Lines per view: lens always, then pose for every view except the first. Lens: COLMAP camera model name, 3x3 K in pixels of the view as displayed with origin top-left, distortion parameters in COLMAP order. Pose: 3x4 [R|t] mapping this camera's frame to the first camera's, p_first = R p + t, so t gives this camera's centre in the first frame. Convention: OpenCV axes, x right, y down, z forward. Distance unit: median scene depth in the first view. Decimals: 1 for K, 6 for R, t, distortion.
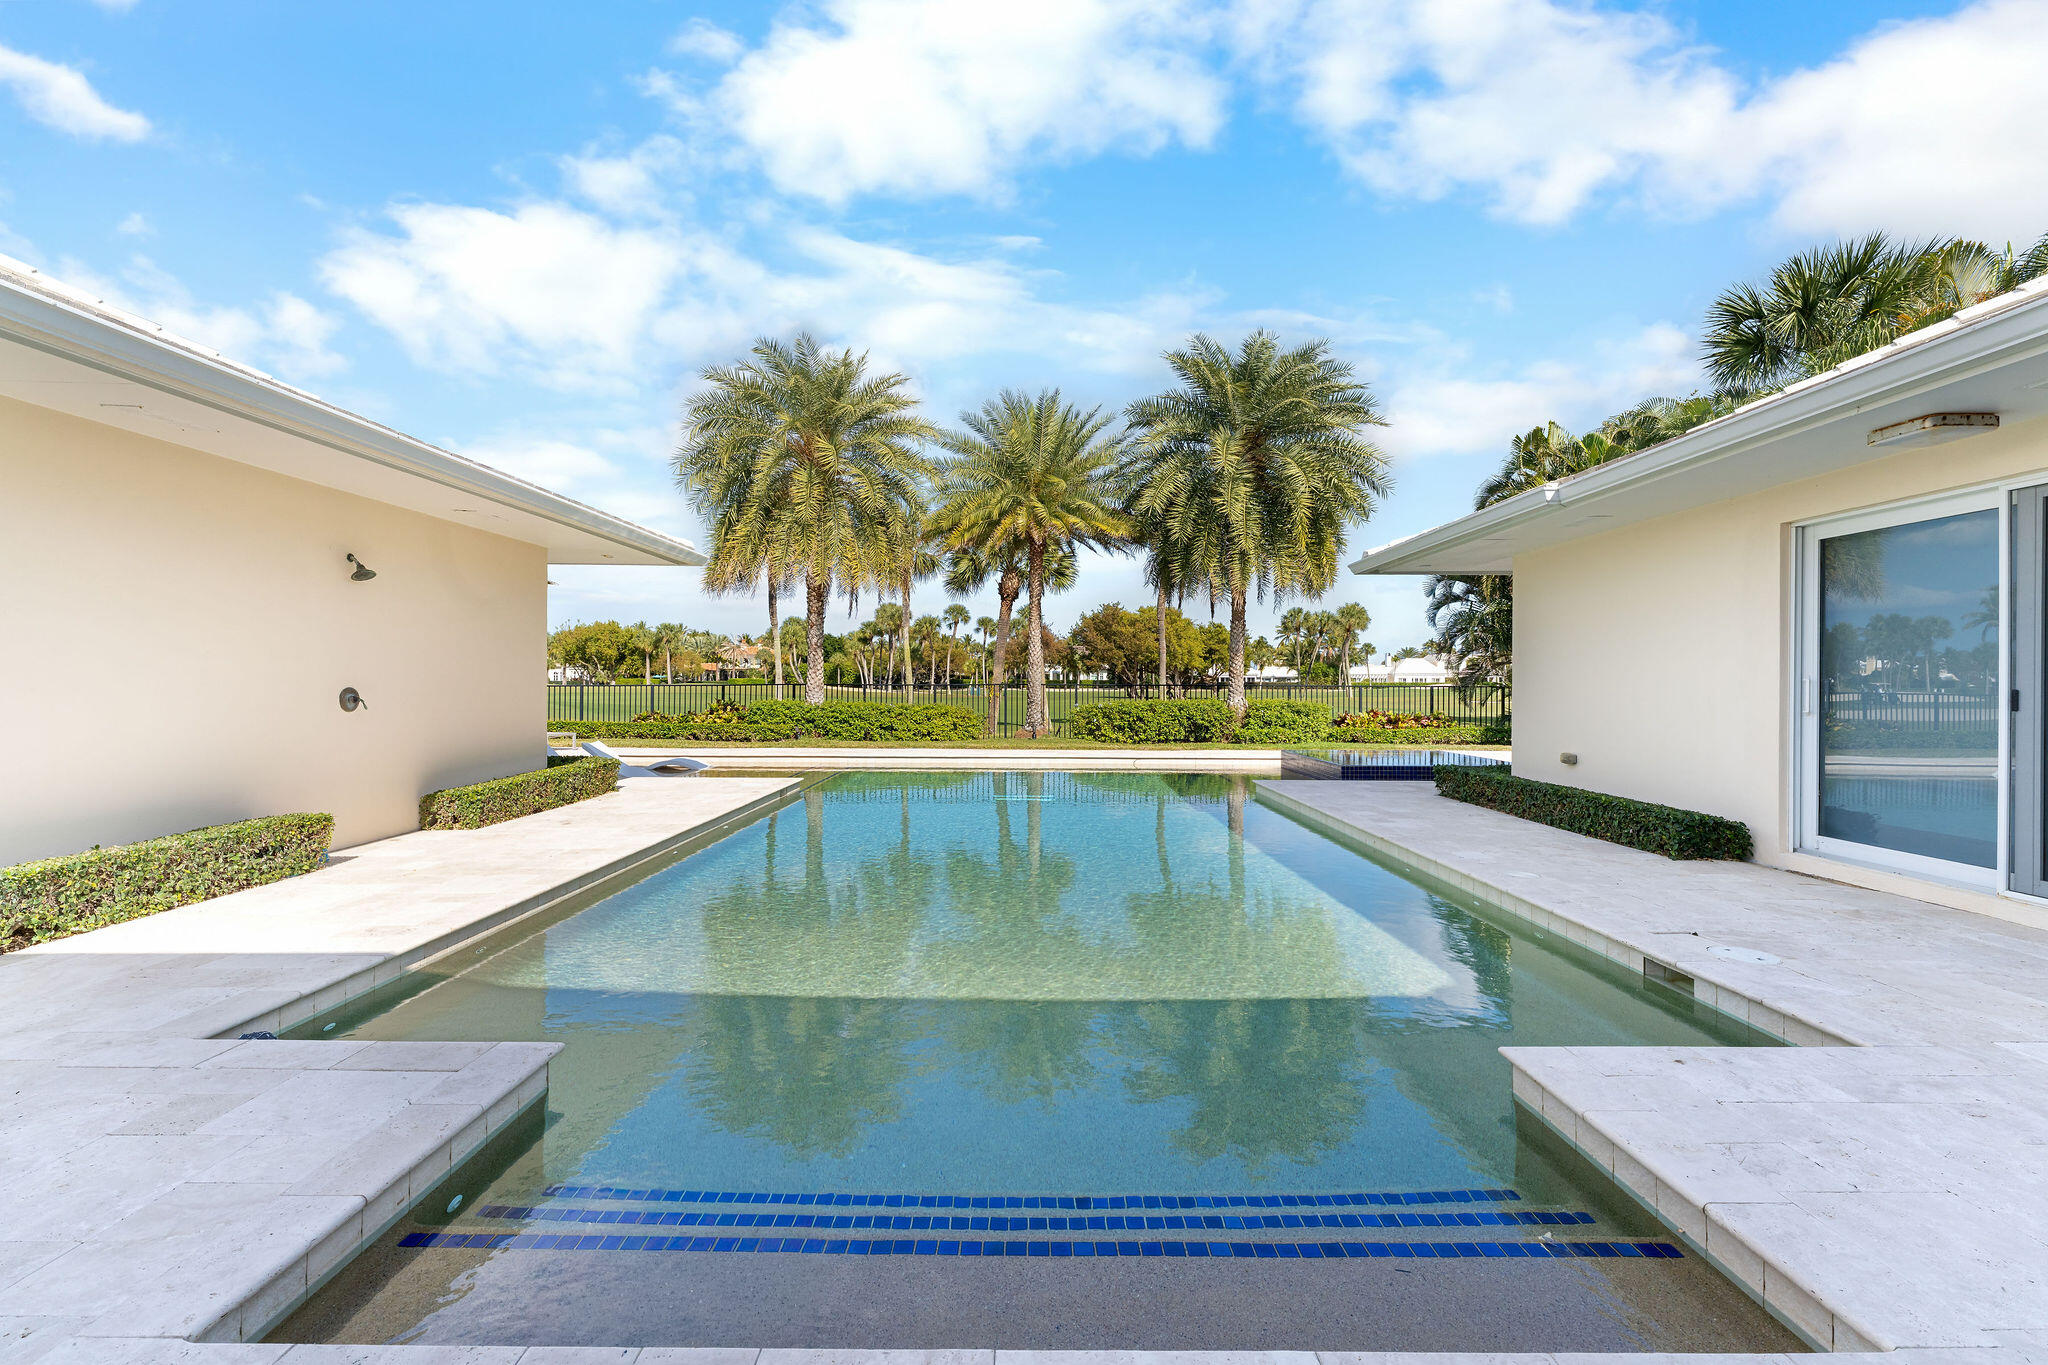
lens RADIAL K [[813.7, 0, 1024.9], [0, 813.7, 679.3], [0, 0, 1]] dist [-0.000421, -0.000110]
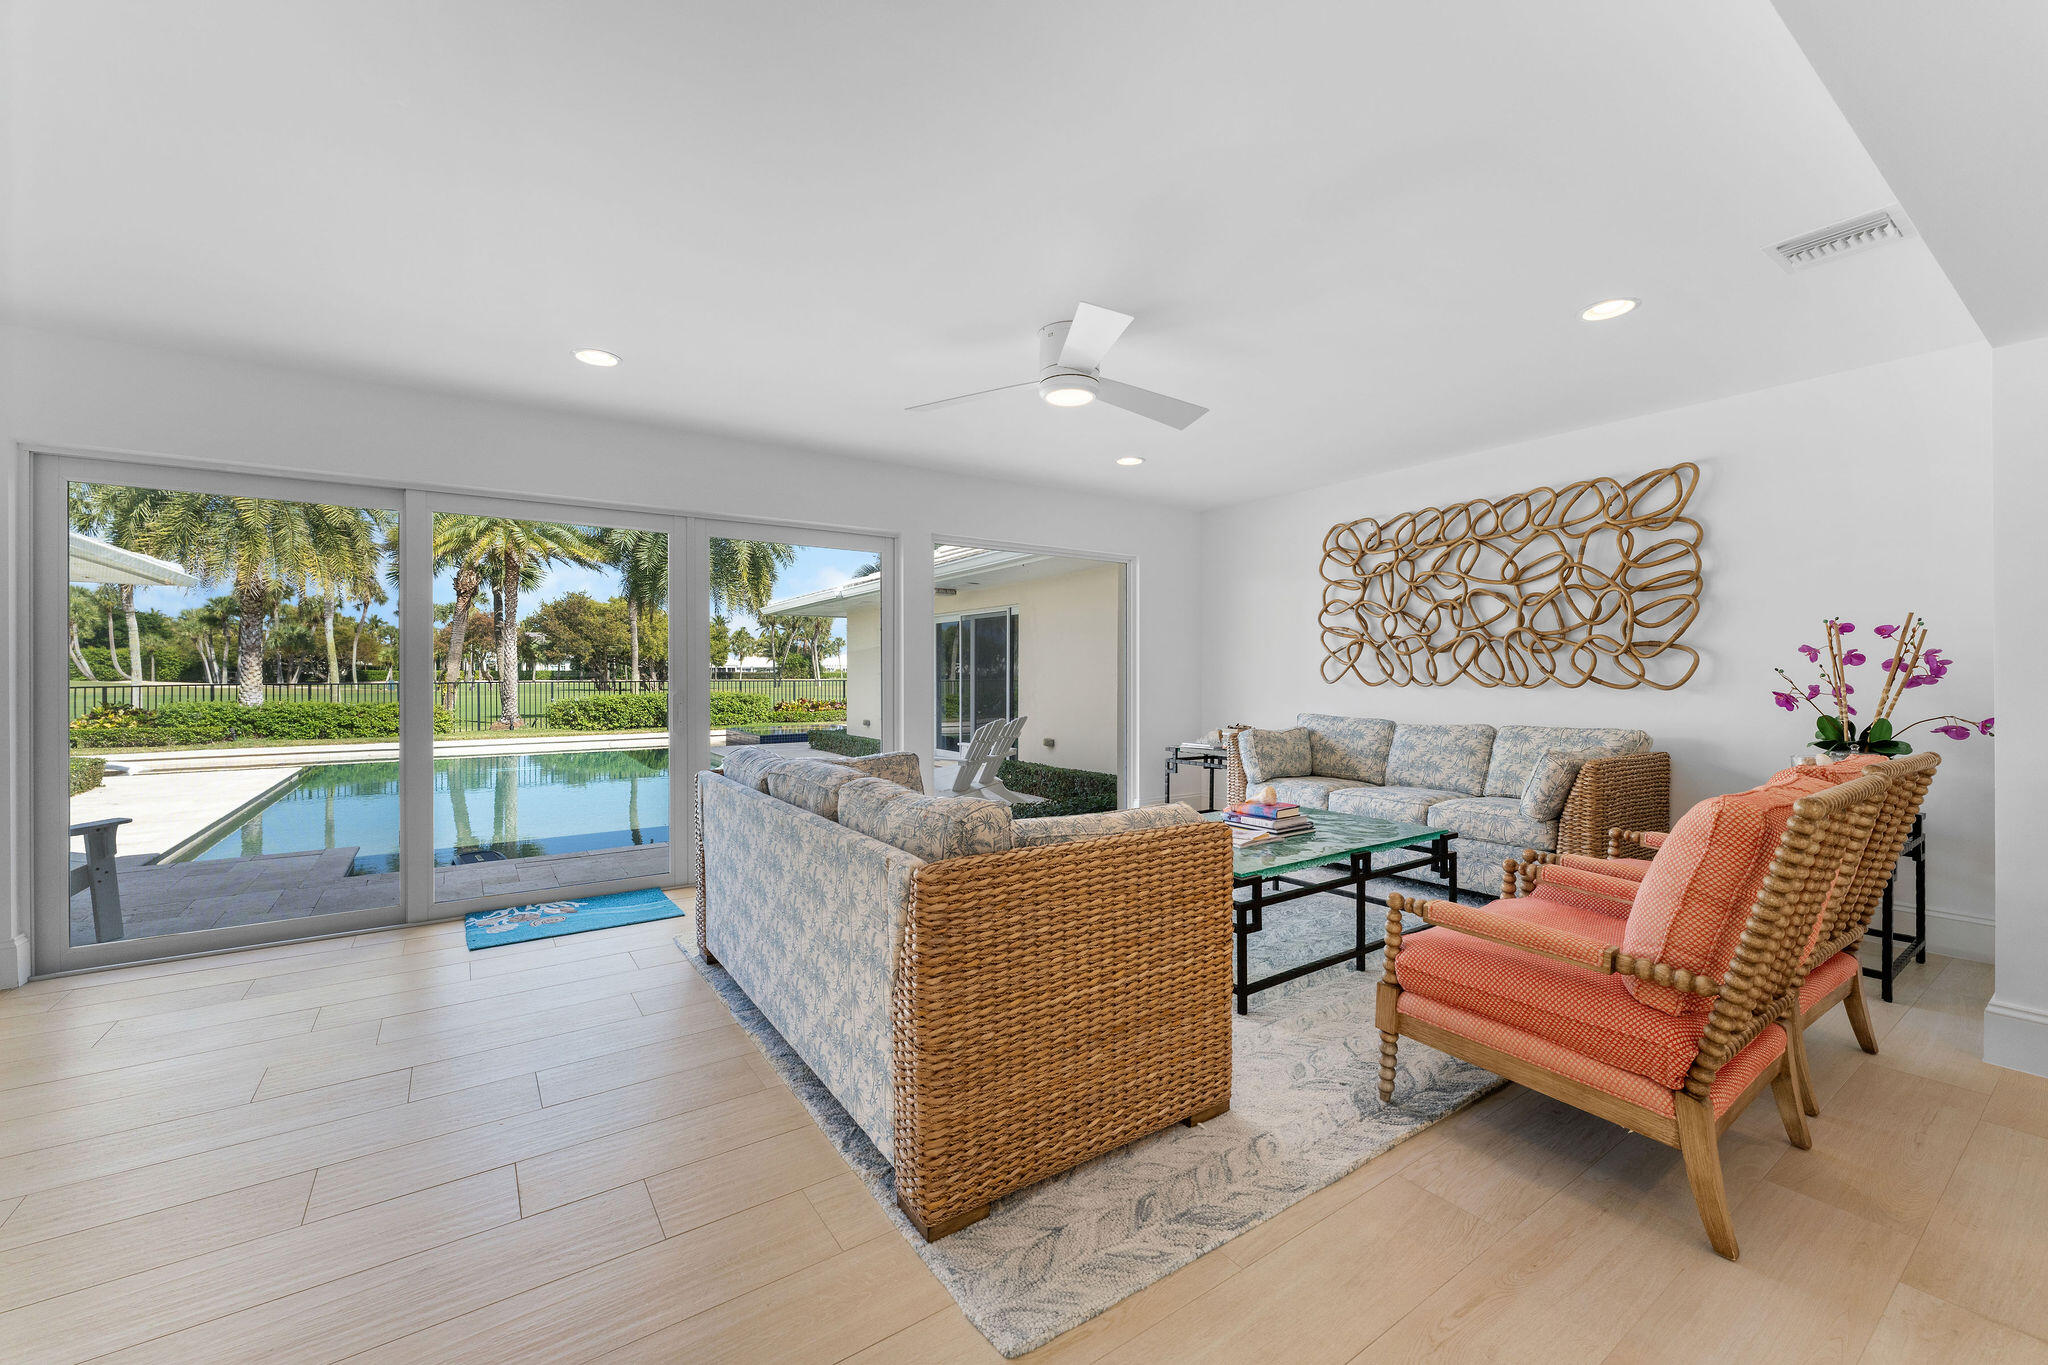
lens RADIAL K [[813.7, 0, 1024.9], [0, 813.7, 679.3], [0, 0, 1]] dist [-0.000421, -0.000110]
pose [[0.818015, -0.008558, 0.575133, -0.047100], [0.000609, 0.999902, 0.014012, -0.011812], [-0.575196, -0.011112, 0.817940, -0.296737]]
